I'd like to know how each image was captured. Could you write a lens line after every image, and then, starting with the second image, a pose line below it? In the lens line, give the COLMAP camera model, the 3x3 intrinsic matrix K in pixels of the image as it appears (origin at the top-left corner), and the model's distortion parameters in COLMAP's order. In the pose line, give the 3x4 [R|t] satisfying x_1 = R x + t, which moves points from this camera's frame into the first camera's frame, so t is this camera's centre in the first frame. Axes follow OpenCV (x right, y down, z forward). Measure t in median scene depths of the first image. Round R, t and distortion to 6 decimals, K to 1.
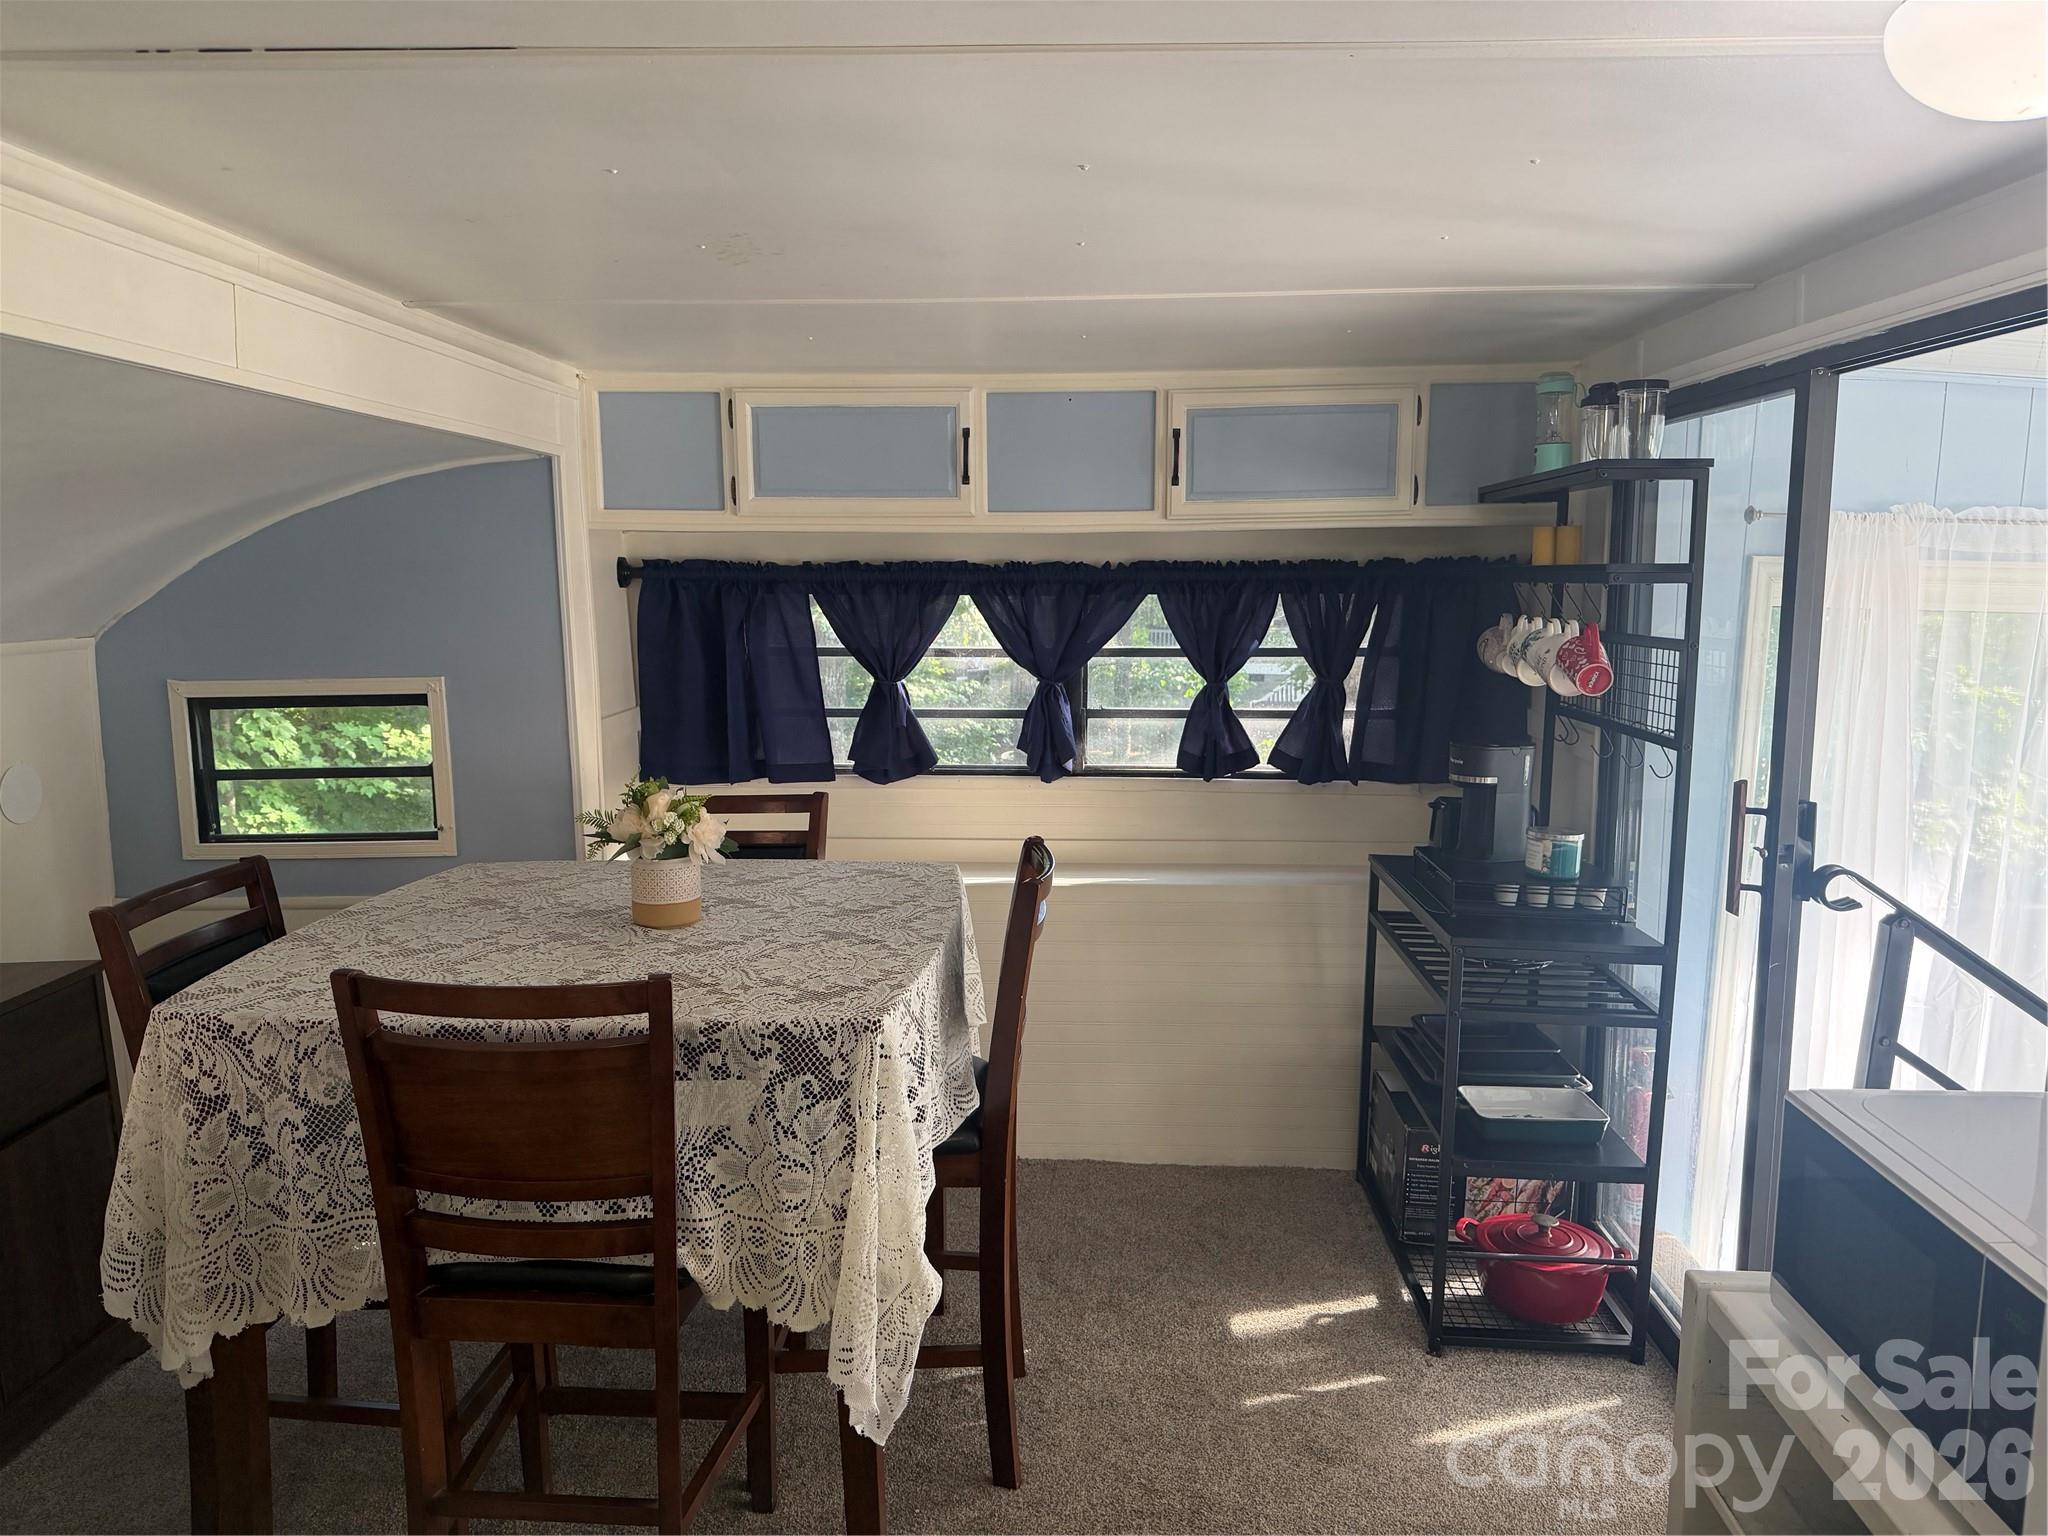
lens RADIAL K [[1434.9, 0, 1019.5], [0, 1434.9, 761.1], [0, 0, 1]] dist [0.072830, -0.112693]
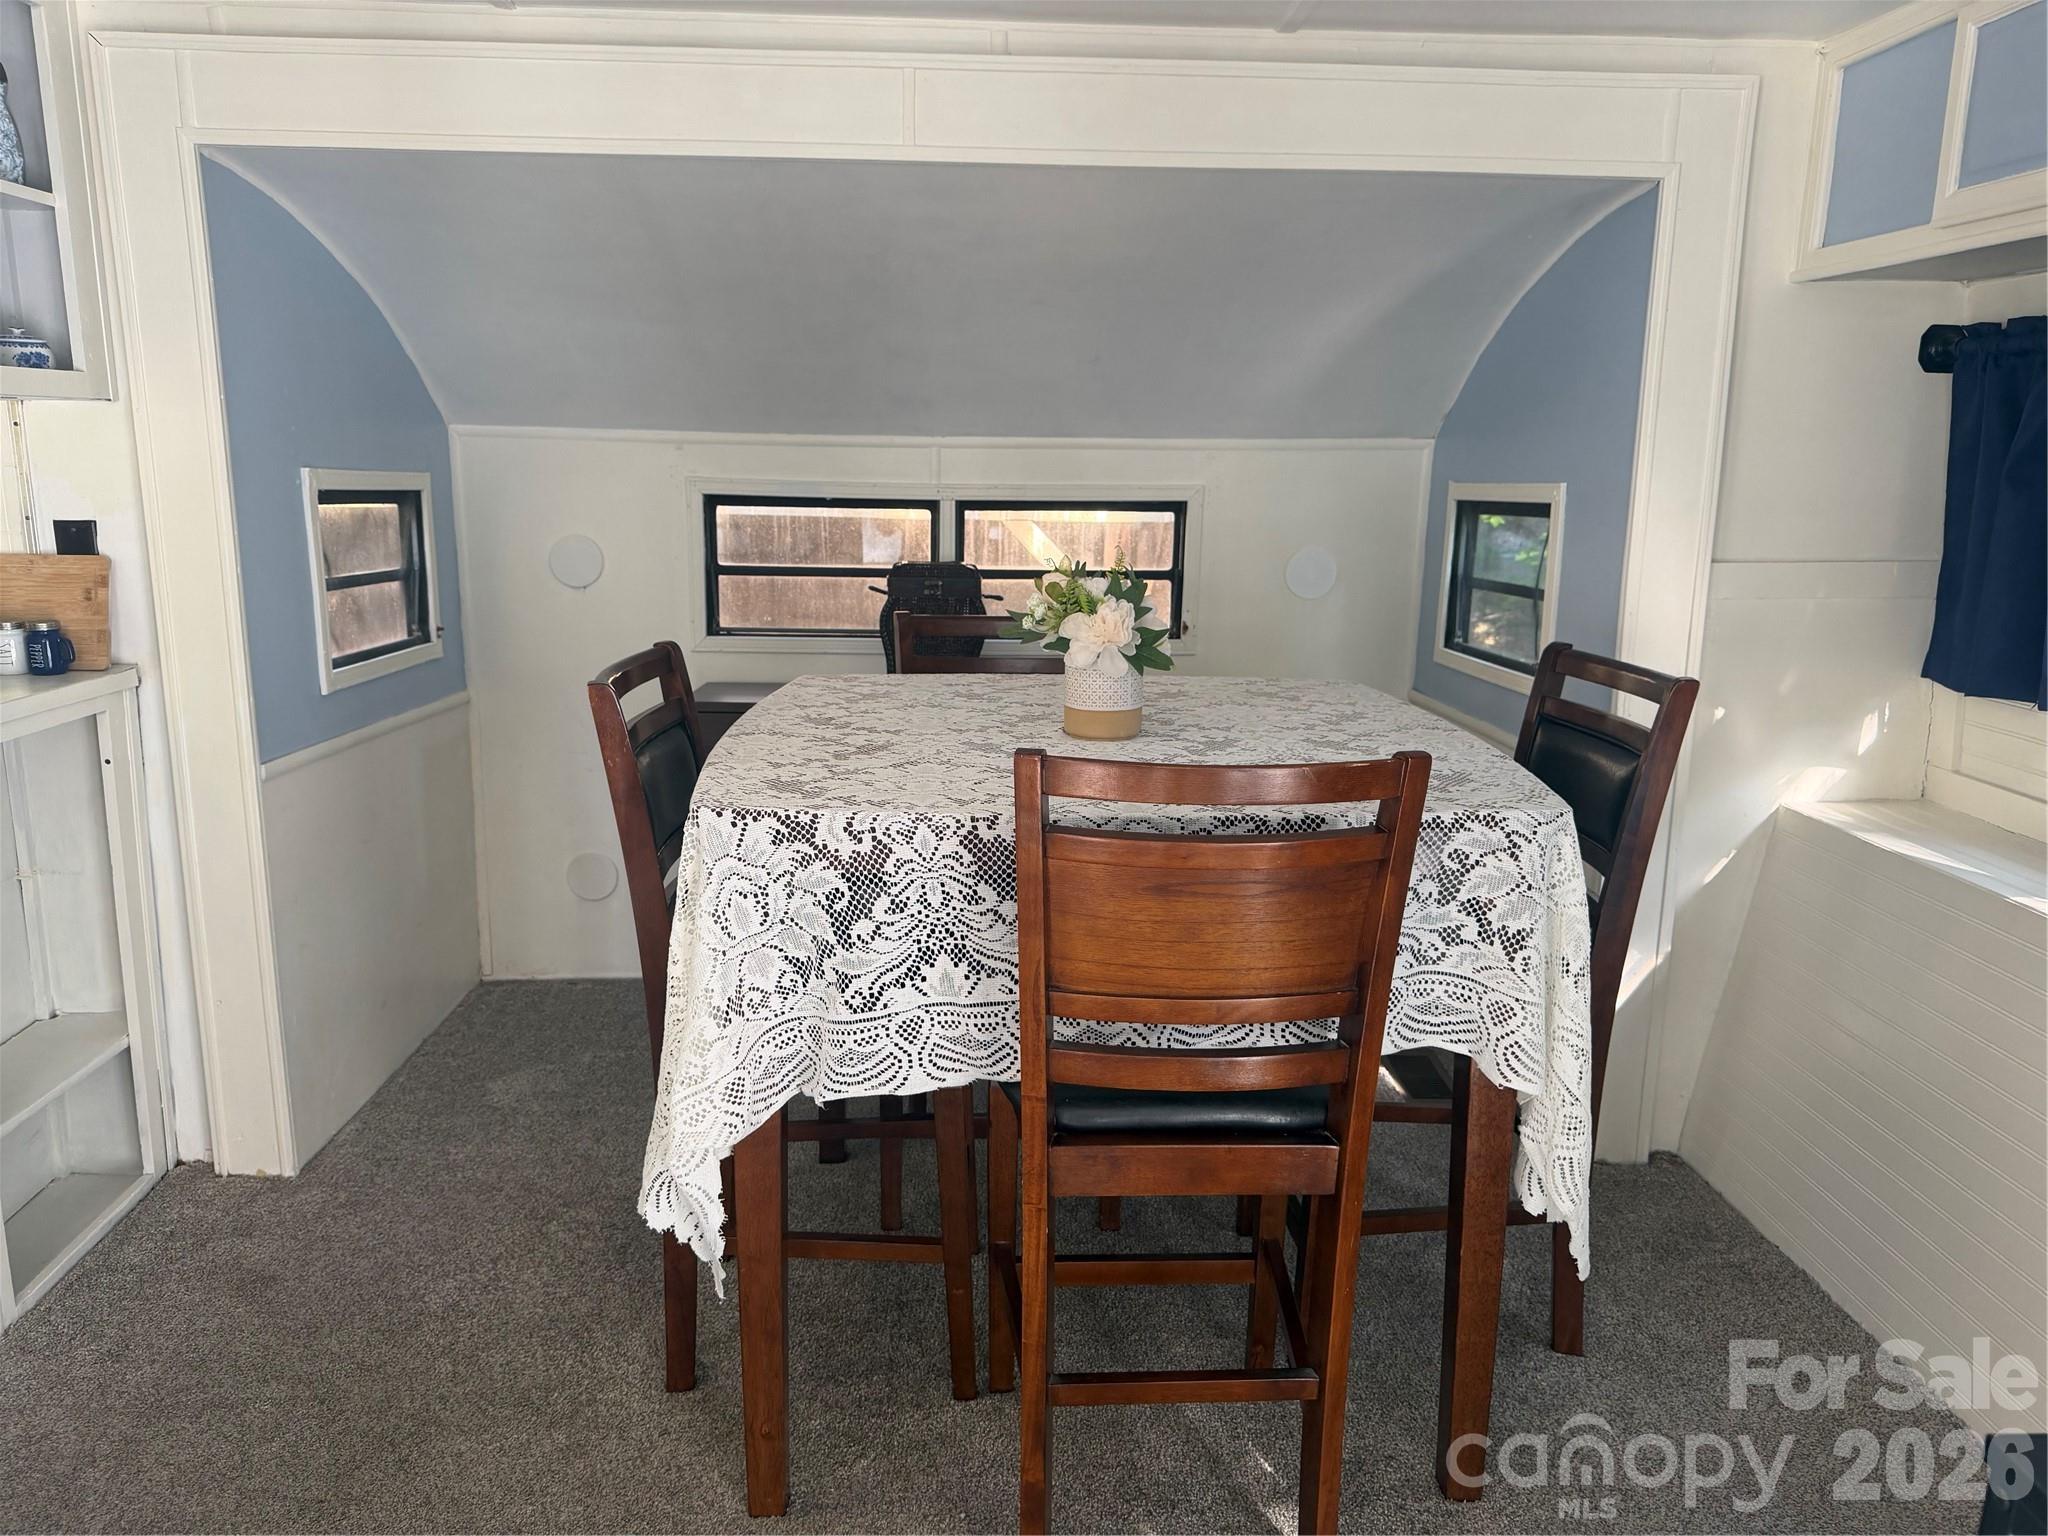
lens RADIAL K [[1434.9, 0, 1016.6], [0, 1434.9, 762.5], [0, 0, 1]] dist [0.072830, -0.112693]
pose [[0.087866, 0.209007, -0.973959, 0.472173], [-0.137785, 0.970892, 0.195919, -0.024551], [0.986557, 0.116983, 0.114107, 0.694323]]
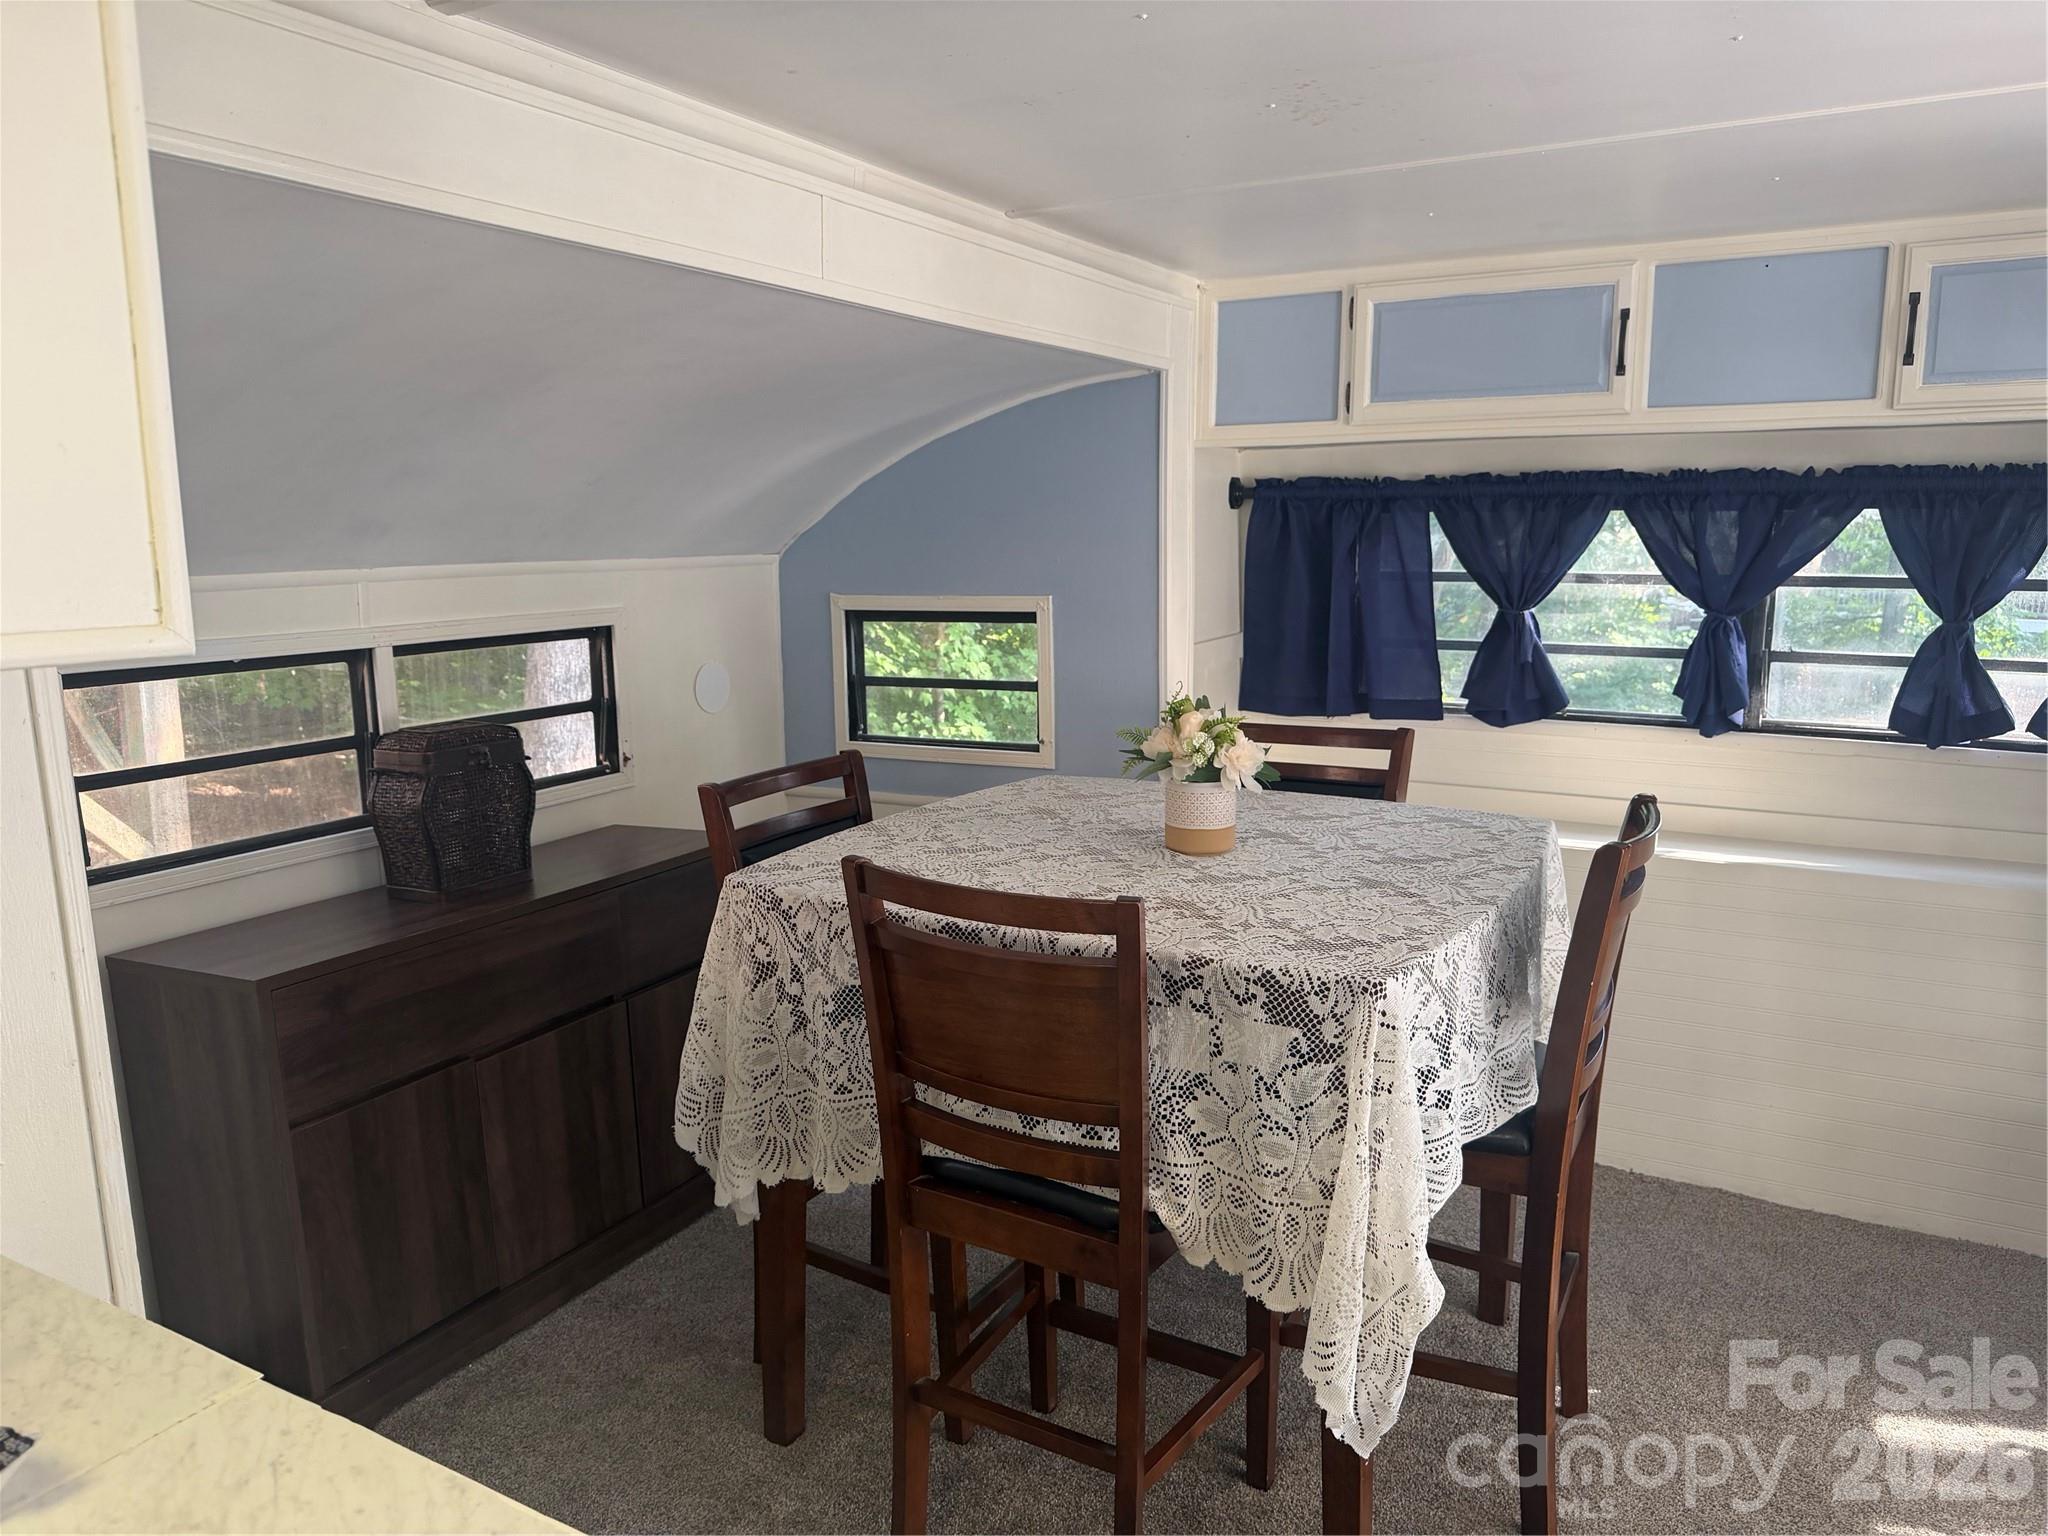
lens RADIAL K [[1434.9, 0, 1017.1], [0, 1434.9, 768.5], [0, 0, 1]] dist [0.072830, -0.112693]
pose [[0.889280, 0.074038, -0.451330, 0.057018], [-0.054950, 0.996958, 0.055275, 0.011076], [0.454050, -0.024355, 0.890643, 0.086658]]
